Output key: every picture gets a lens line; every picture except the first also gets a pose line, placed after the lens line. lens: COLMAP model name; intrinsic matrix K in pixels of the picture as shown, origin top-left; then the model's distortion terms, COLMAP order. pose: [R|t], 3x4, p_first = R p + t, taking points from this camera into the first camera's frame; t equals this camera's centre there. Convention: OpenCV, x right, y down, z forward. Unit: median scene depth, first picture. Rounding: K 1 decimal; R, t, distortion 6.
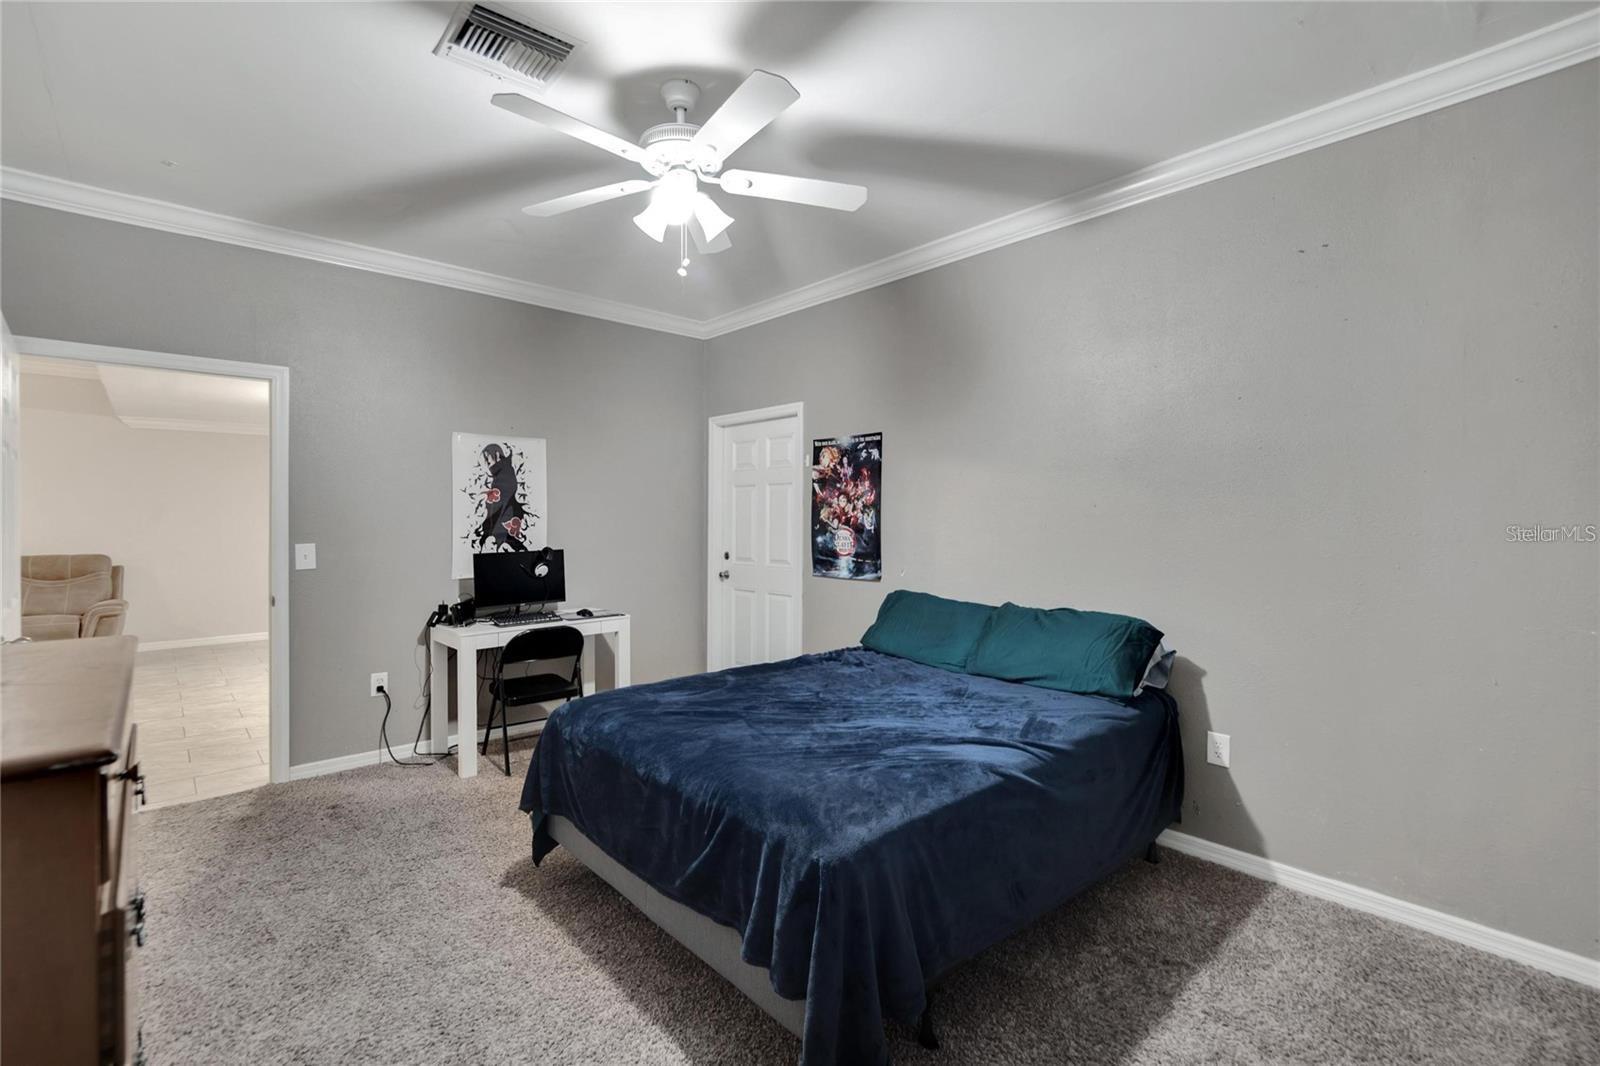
lens RADIAL K [[708.4, 0, 785.1], [0, 708.4, 526.4], [0, 0, 1]] dist [-0.000262, 0.000243]
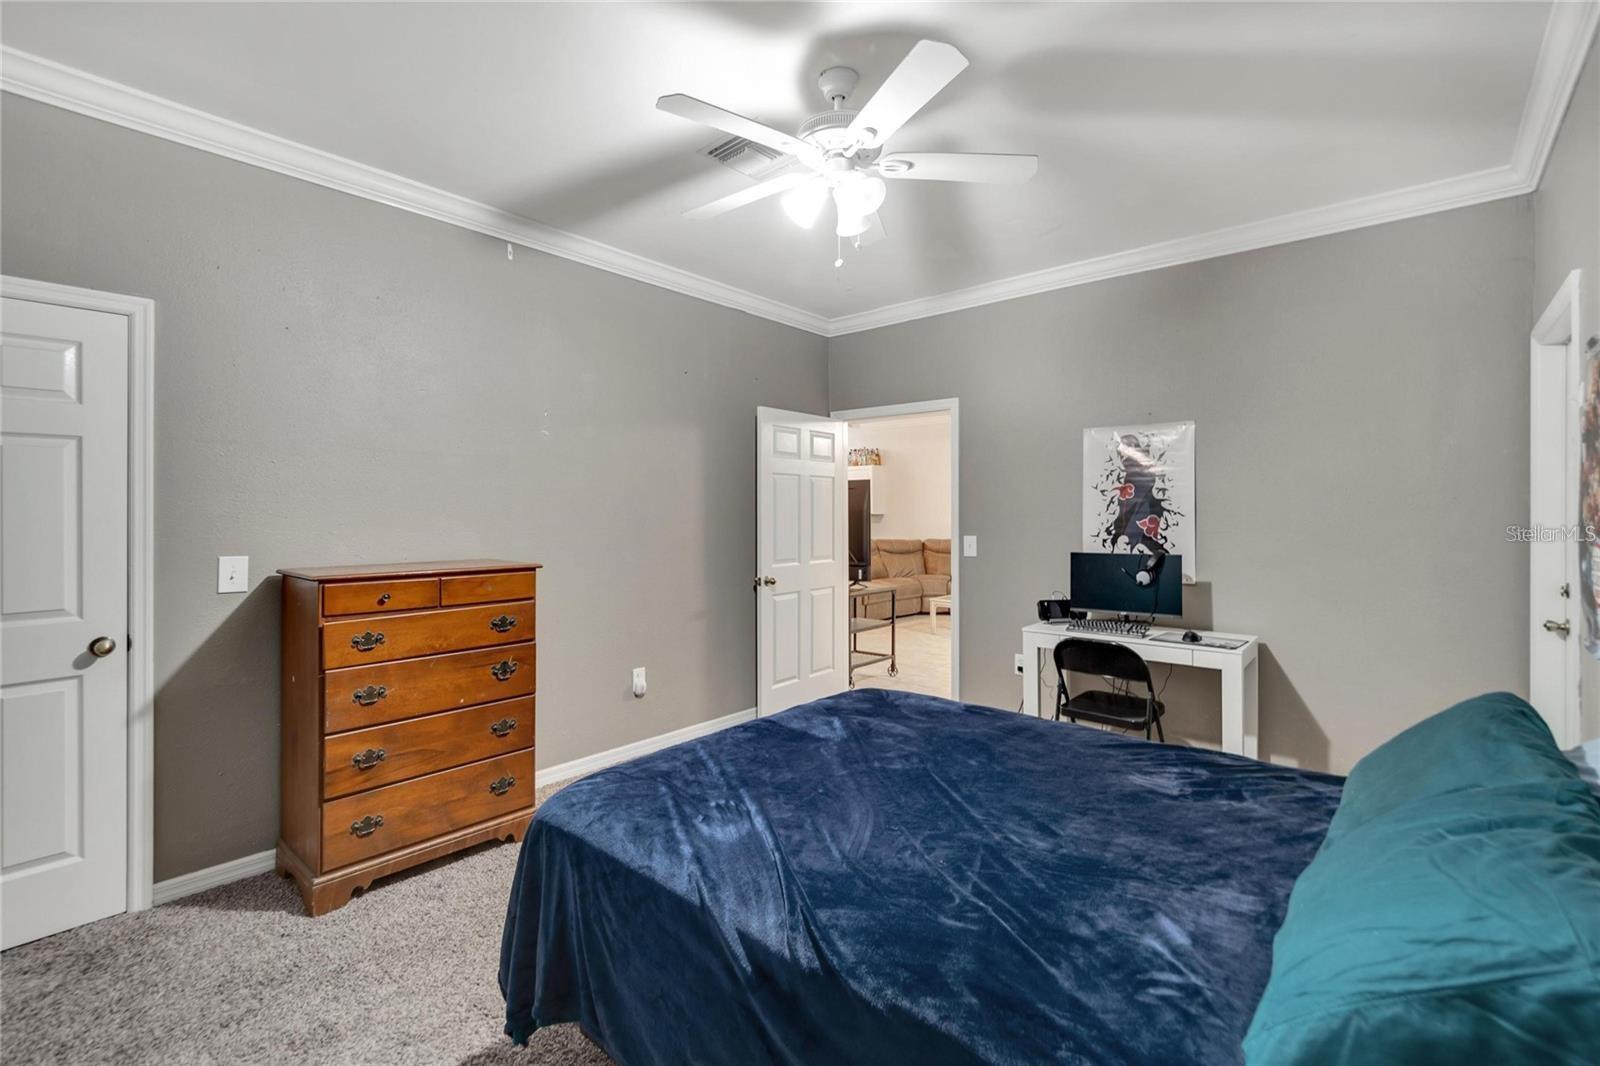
lens RADIAL K [[708.4, 0, 785.1], [0, 708.4, 526.4], [0, 0, 1]] dist [-0.000262, 0.000243]
pose [[0.122472, 0.022299, -0.992221, 0.442719], [-0.009705, 0.999727, 0.021270, -0.013543], [0.992424, 0.007025, 0.122655, 0.451010]]
